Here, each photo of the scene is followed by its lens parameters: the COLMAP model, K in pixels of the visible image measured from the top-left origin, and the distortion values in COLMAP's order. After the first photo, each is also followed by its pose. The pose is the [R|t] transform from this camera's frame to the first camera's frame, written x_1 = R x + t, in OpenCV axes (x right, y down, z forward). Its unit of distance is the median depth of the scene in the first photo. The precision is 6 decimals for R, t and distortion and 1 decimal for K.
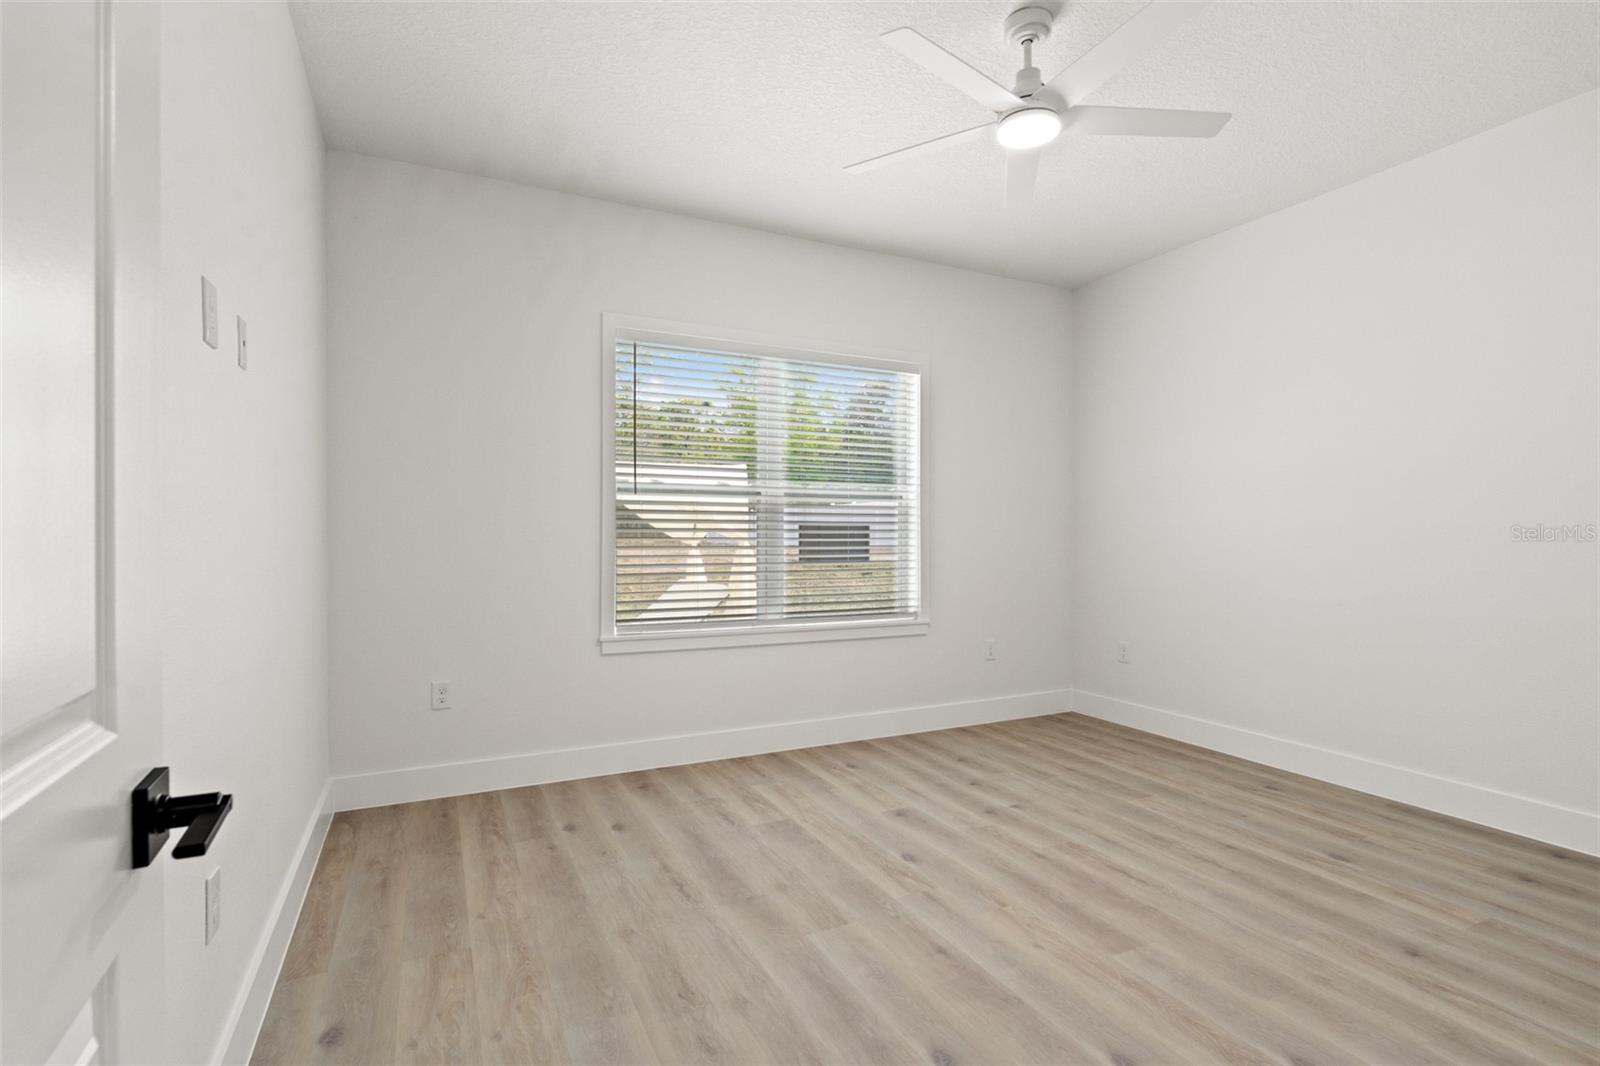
lens RADIAL K [[786.7, 0, 808.1], [0, 786.7, 542.3], [0, 0, 1]] dist [0.002106, 0.000691]
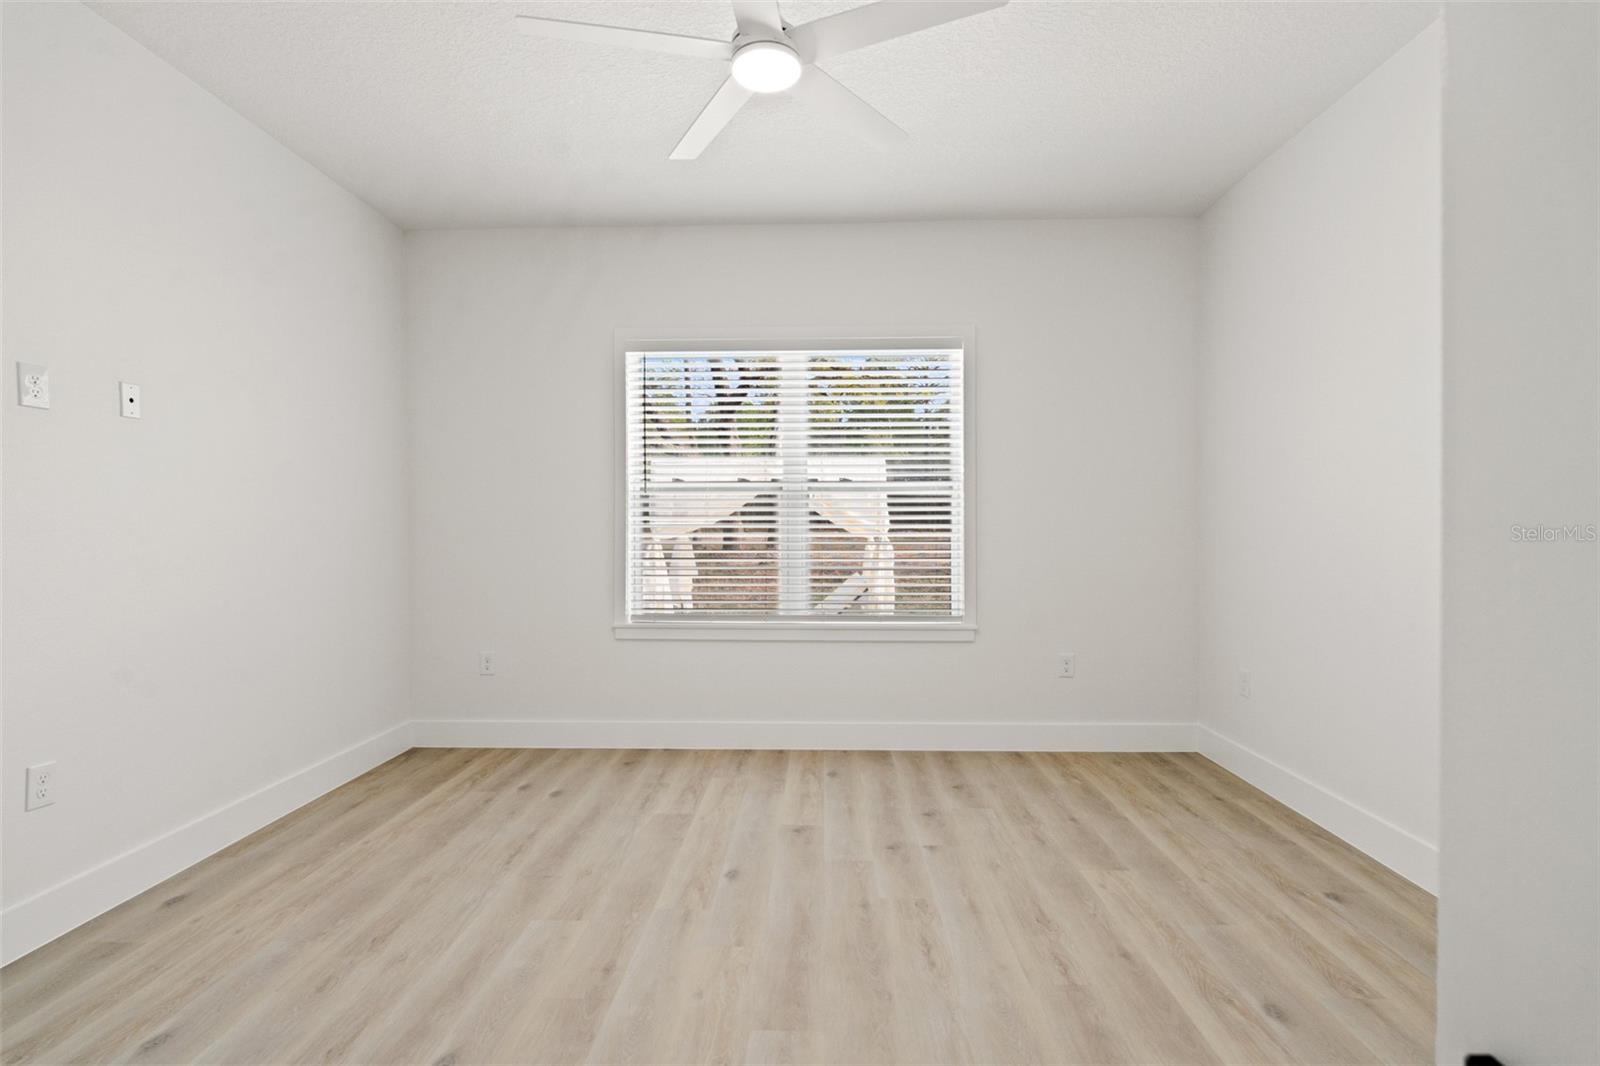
lens RADIAL K [[767.0, 0, 783.4], [0, 767.0, 531.7], [0, 0, 1]] dist [0.000388, -0.000155]
pose [[0.872535, -0.001667, -0.488548, 0.608011], [0.001327, 0.999999, -0.001043, -0.011433], [0.488549, 0.000262, 0.872536, 0.212407]]
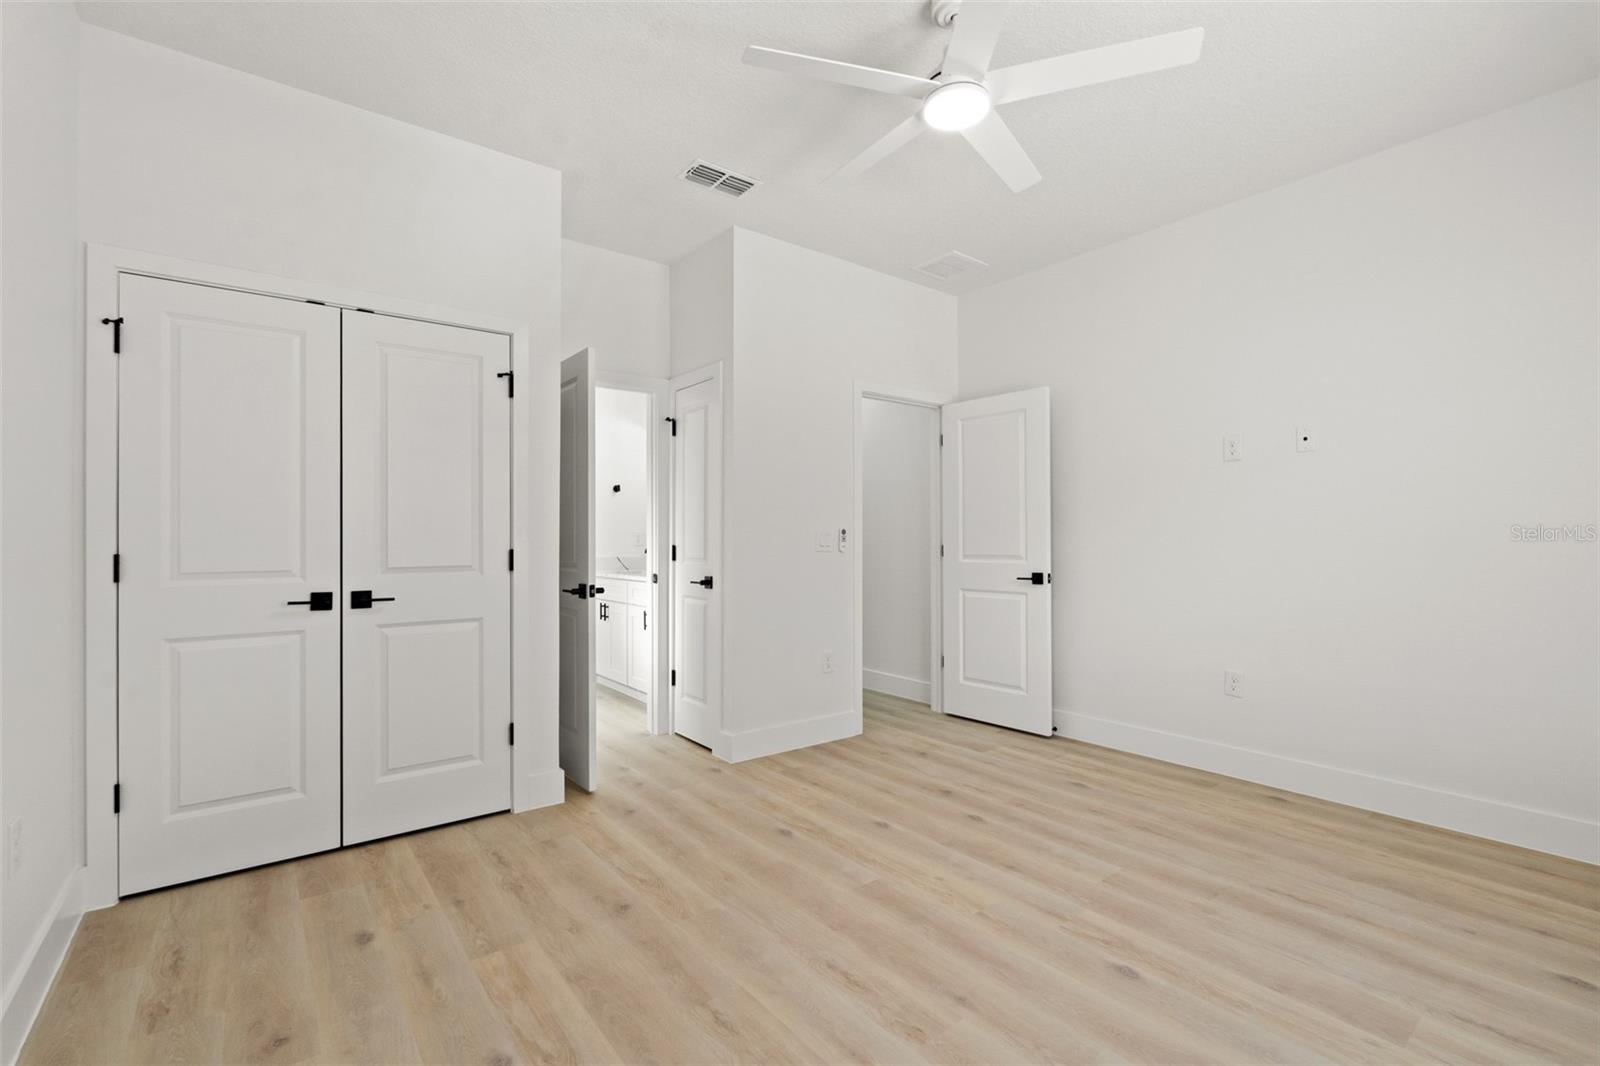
lens RADIAL K [[719.3, 0, 799.6], [0, 719.3, 529.7], [0, 0, 1]] dist [-0.005168, -0.000436]
pose [[-0.982470, -0.004164, -0.186373, 0.534624], [-0.003455, 0.999986, -0.004126, -0.011230], [0.186387, -0.003409, -0.982470, 1.539009]]
